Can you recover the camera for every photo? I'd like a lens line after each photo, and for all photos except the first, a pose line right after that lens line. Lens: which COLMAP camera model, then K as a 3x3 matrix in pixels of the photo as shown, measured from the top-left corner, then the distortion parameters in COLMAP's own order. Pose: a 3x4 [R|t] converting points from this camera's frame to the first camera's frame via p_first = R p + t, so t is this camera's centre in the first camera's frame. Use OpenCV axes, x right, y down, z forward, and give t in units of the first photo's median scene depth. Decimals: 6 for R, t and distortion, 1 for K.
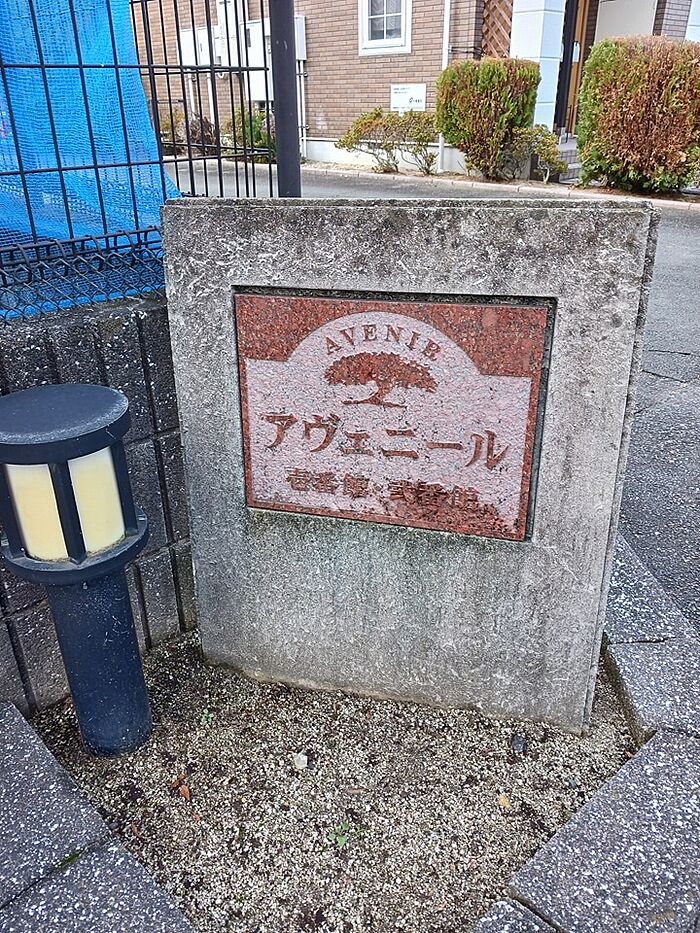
lens RADIAL K [[731.1, 0, 350.0], [0, 731.1, 466.5], [0, 0, 1]] dist [0.079746, -0.097011]
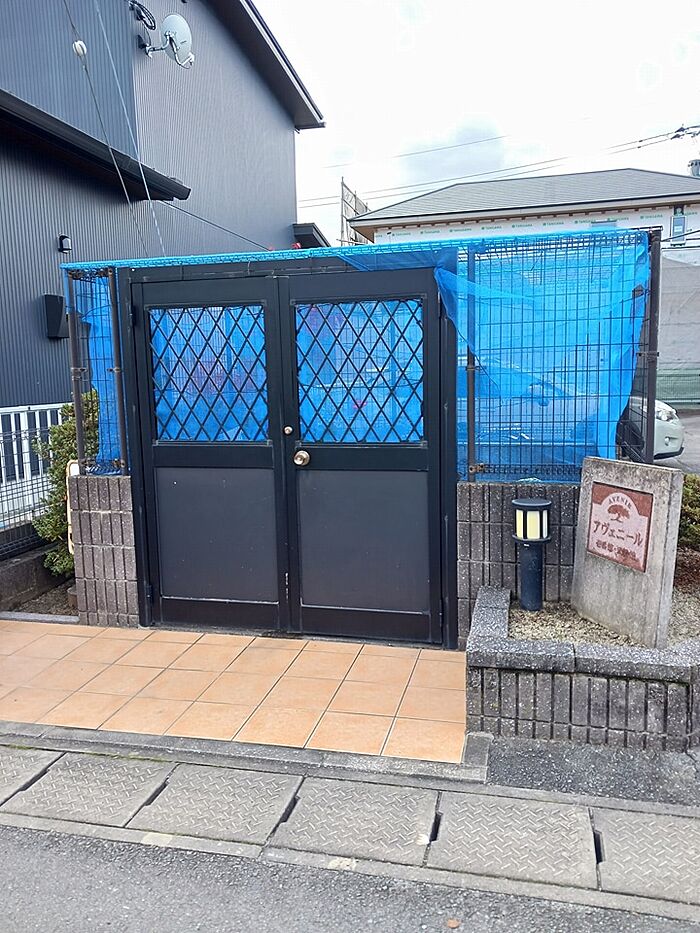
lens RADIAL K [[731.1, 0, 350.0], [0, 731.1, 466.5], [0, 0, 1]] dist [0.079746, -0.097011]
pose [[0.520609, 0.111463, -0.846488, 2.157603], [-0.369295, 0.923299, -0.105547, 0.472884], [0.769797, 0.367552, 0.521841, -1.694869]]
